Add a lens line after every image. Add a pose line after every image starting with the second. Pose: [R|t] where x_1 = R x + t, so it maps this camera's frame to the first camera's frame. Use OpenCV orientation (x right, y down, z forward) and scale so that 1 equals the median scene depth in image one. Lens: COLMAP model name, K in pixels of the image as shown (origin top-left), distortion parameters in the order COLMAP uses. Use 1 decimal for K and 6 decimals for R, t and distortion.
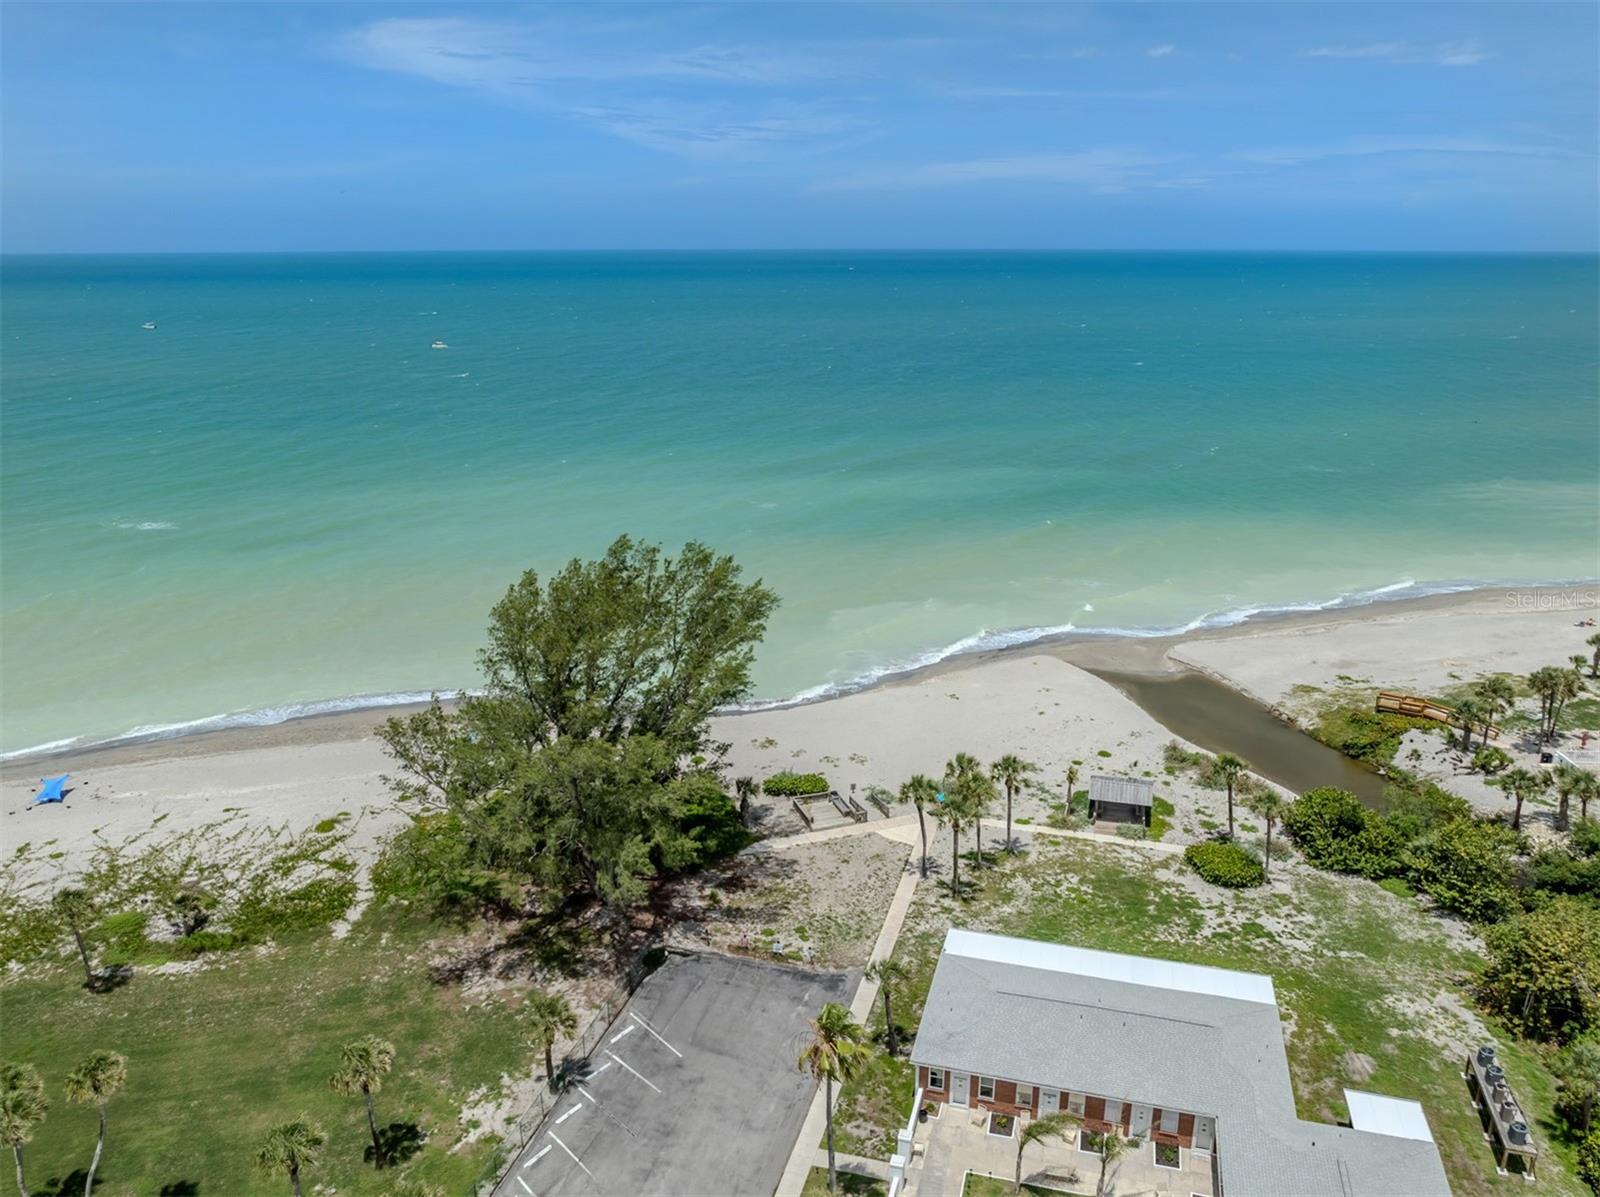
lens RADIAL K [[1384.7, 0, 800.0], [0, 1384.7, 598.5], [0, 0, 1]] dist [0.001416, -0.002982]
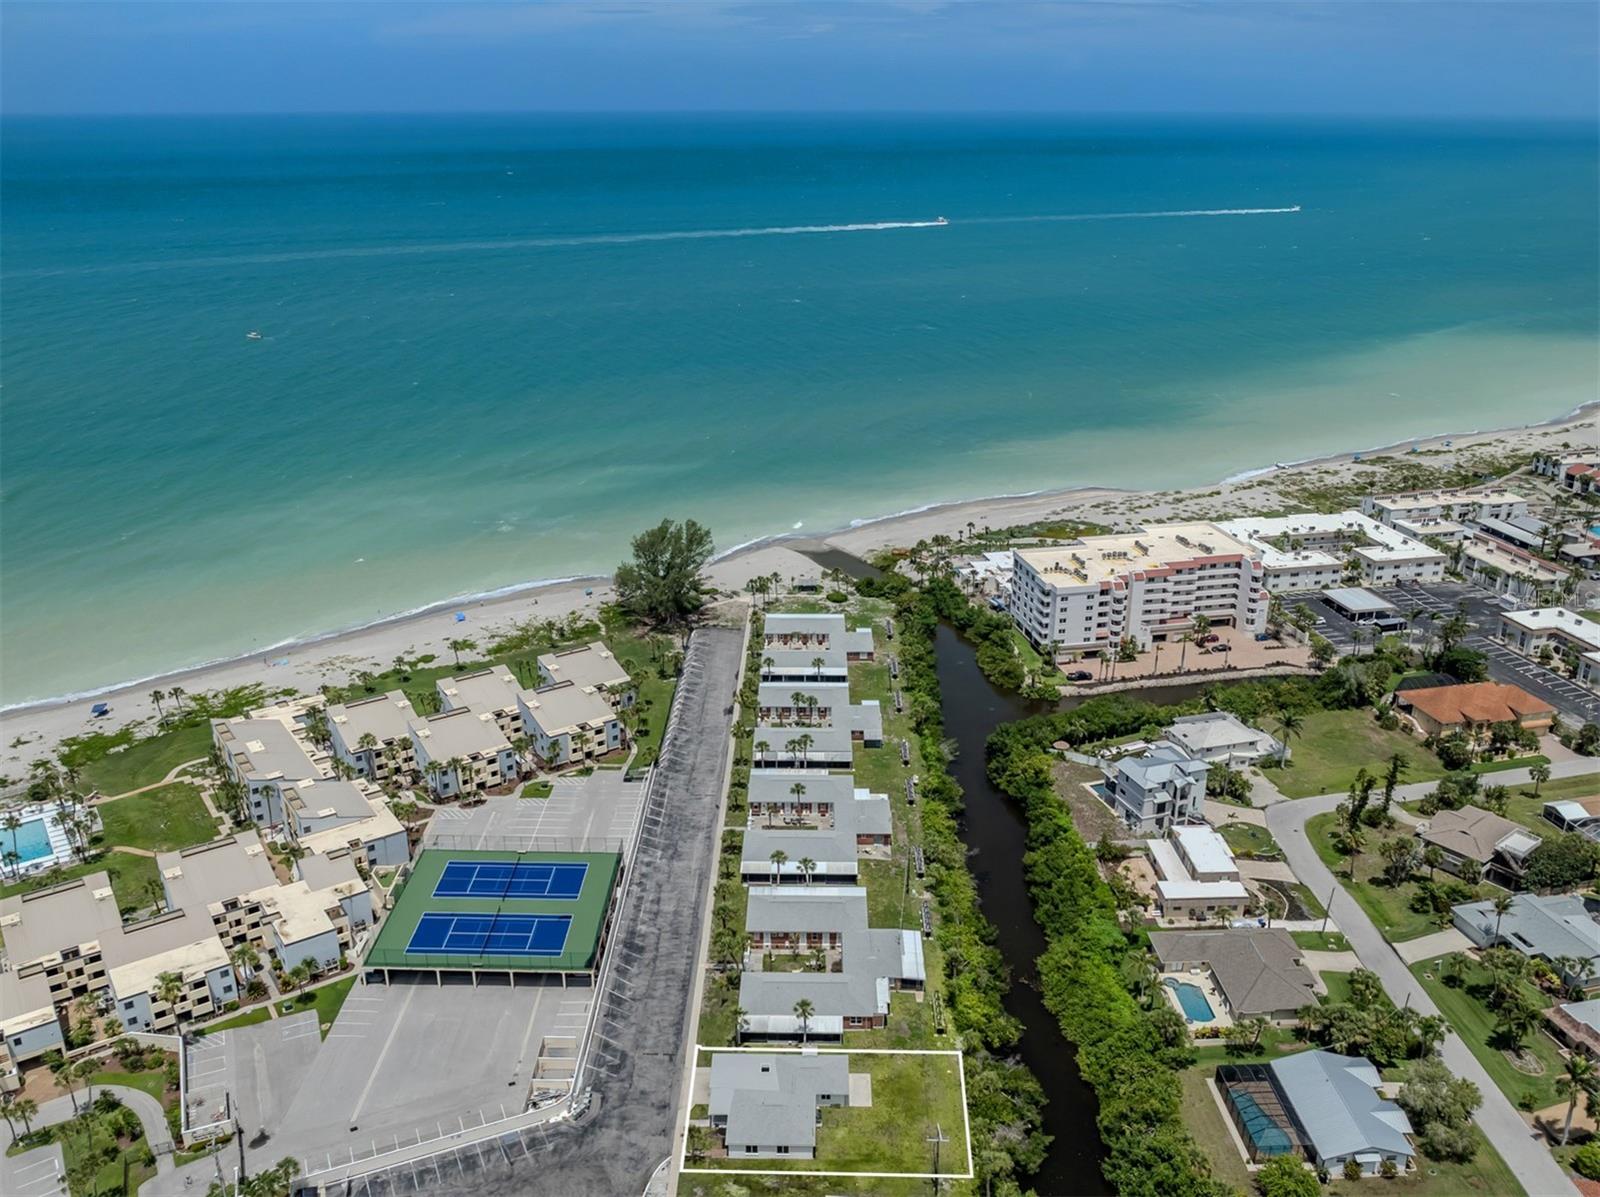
lens RADIAL K [[1384.7, 0, 800.0], [0, 1384.7, 598.5], [0, 0, 1]] dist [0.001416, -0.002982]
pose [[0.973345, -0.090316, 0.210816, -0.509809], [0.078079, 0.994781, 0.065680, -0.044398], [-0.215648, -0.047469, 0.975317, -2.330568]]
